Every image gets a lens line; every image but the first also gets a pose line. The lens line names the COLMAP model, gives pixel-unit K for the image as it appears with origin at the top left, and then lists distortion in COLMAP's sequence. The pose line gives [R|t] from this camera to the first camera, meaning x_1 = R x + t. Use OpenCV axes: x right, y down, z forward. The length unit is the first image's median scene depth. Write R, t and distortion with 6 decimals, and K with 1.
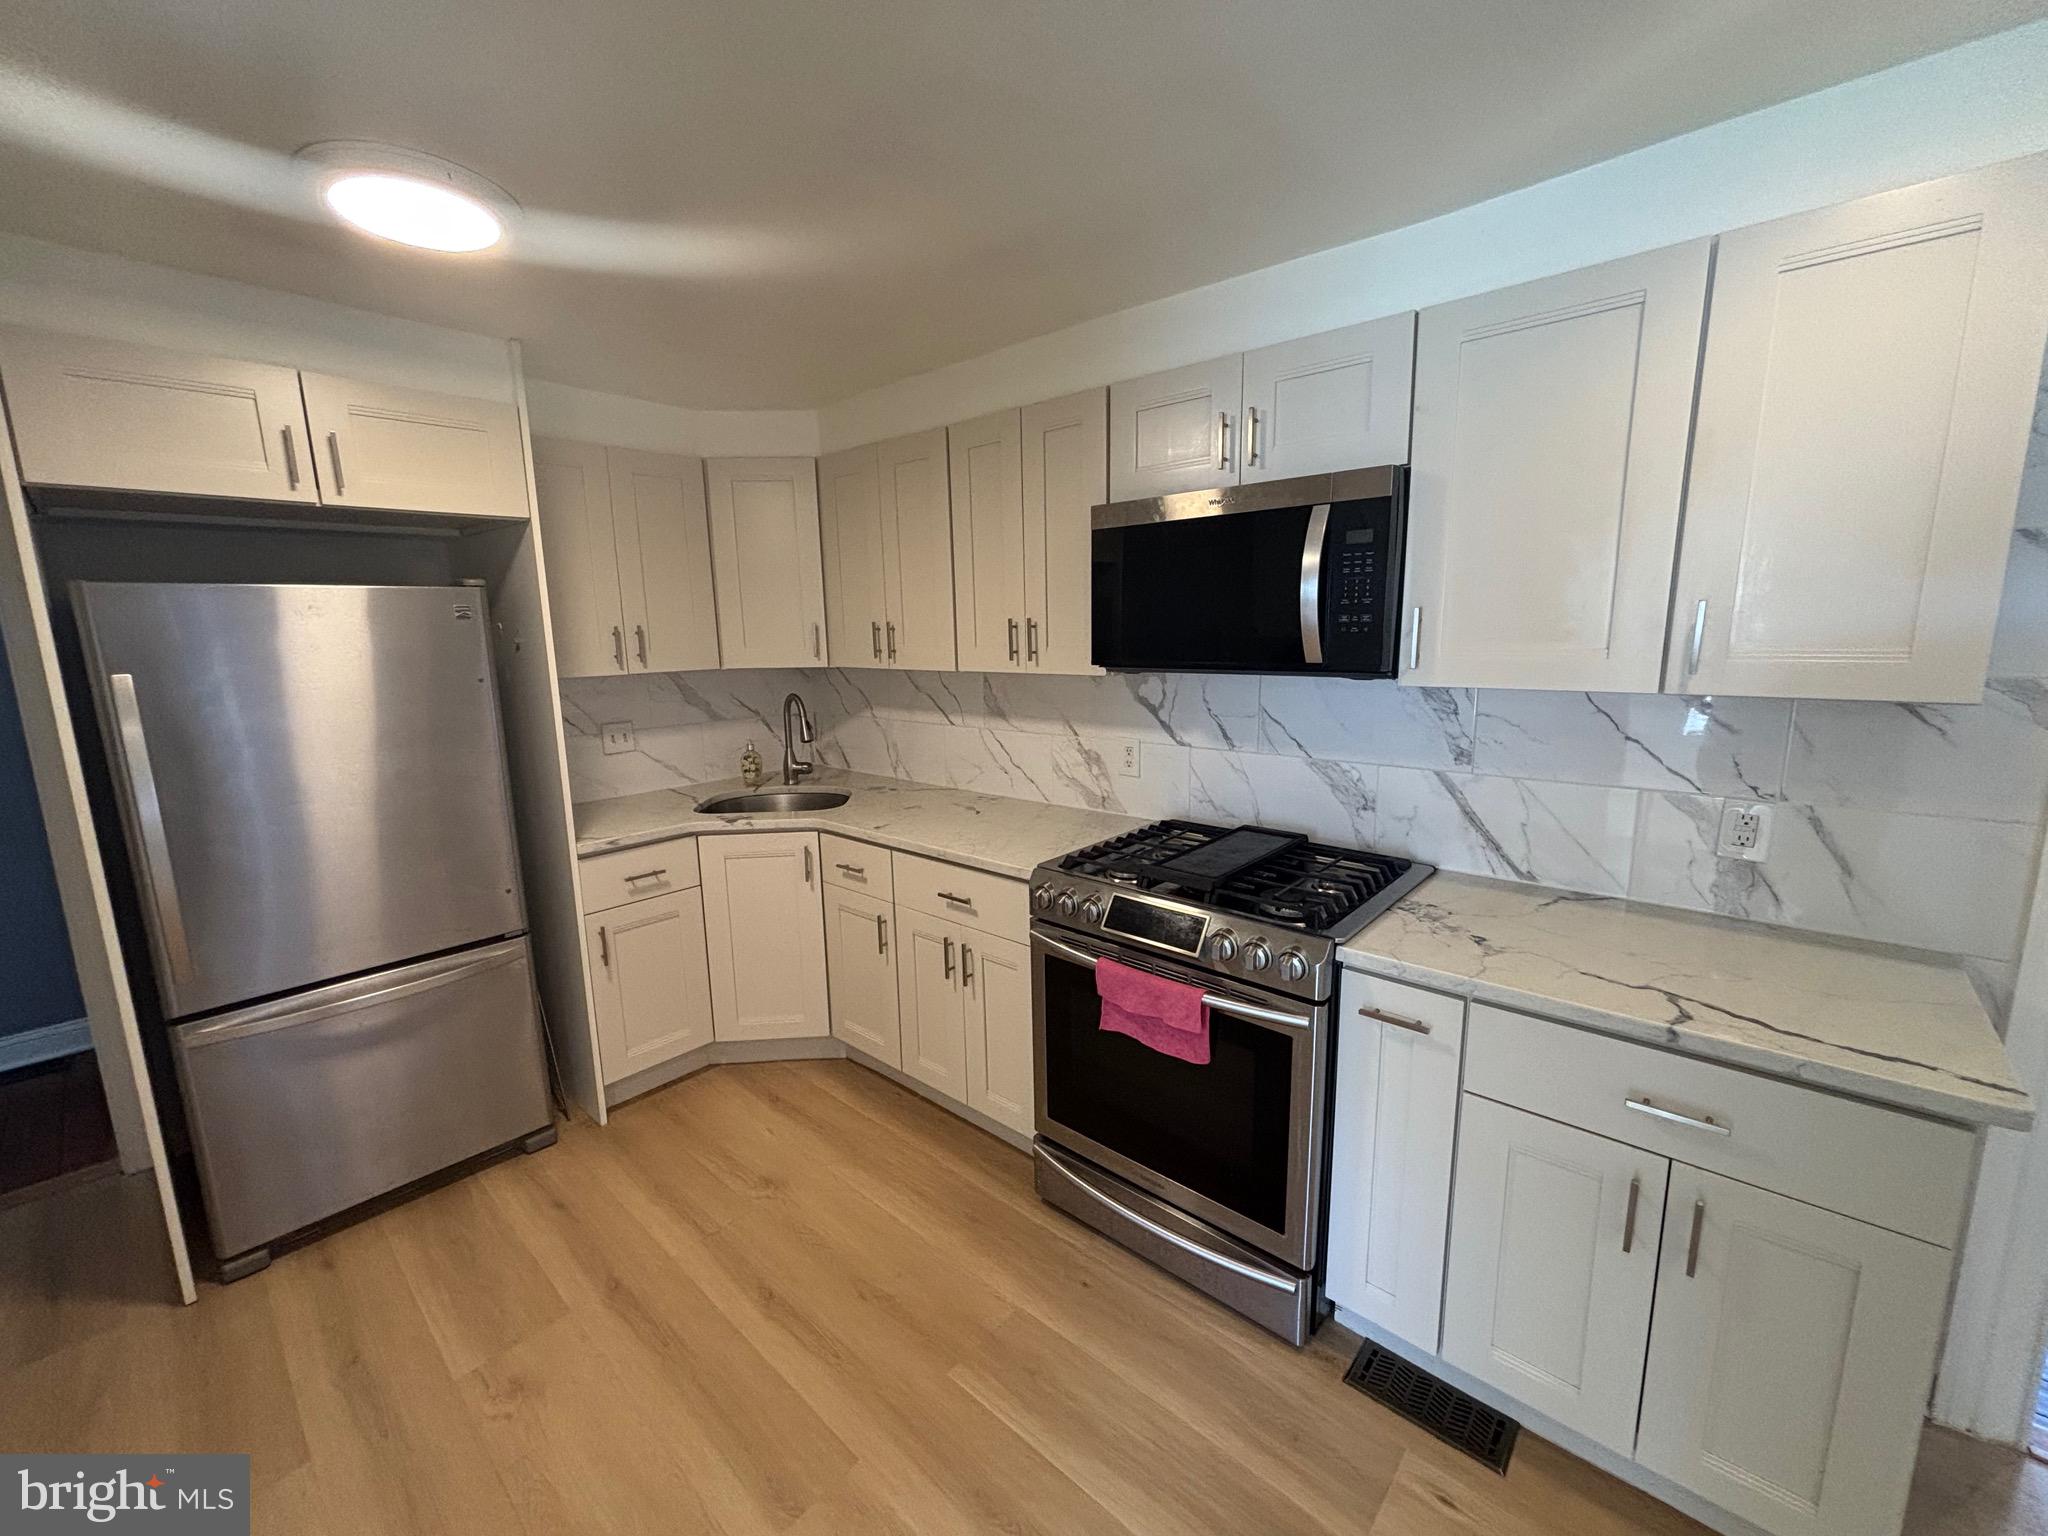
lens RADIAL K [[822.4, 0, 1024.0], [0, 822.4, 768.0], [0, 0, 1]] dist [-0.009204, -0.000285]
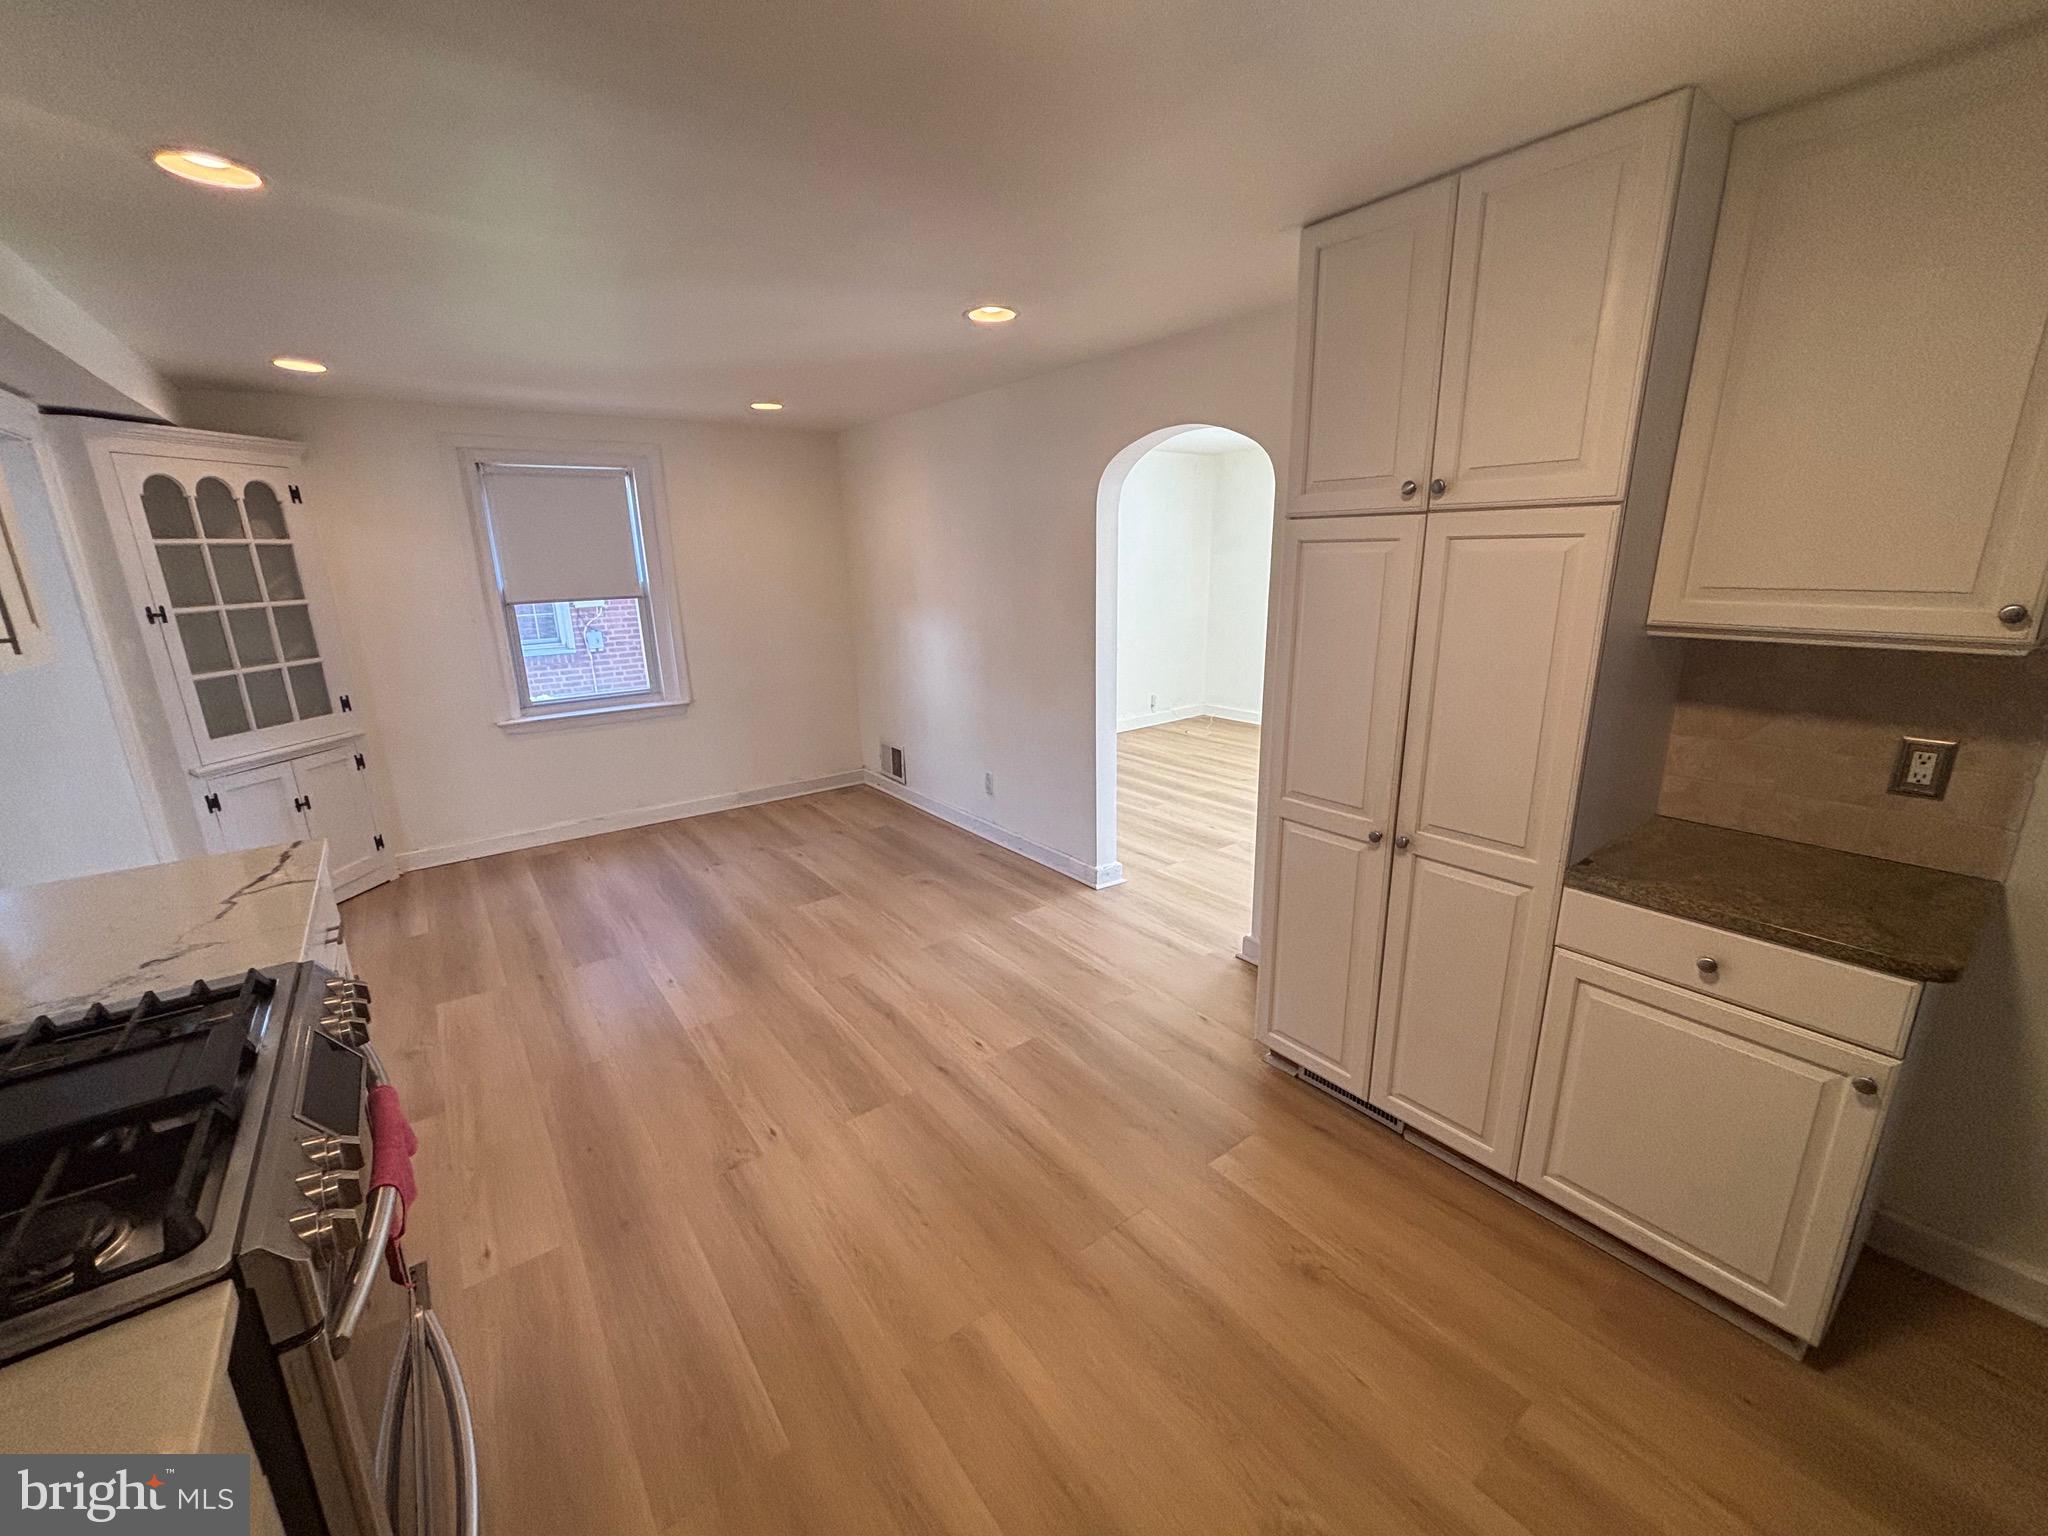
lens RADIAL K [[822.4, 0, 1024.0], [0, 822.4, 768.0], [0, 0, 1]] dist [-0.009204, -0.000285]
pose [[-0.979086, -0.008494, 0.203271, -0.580224], [0.077409, 0.908427, 0.410813, -0.289409], [-0.188147, 0.417956, -0.888771, 1.618641]]
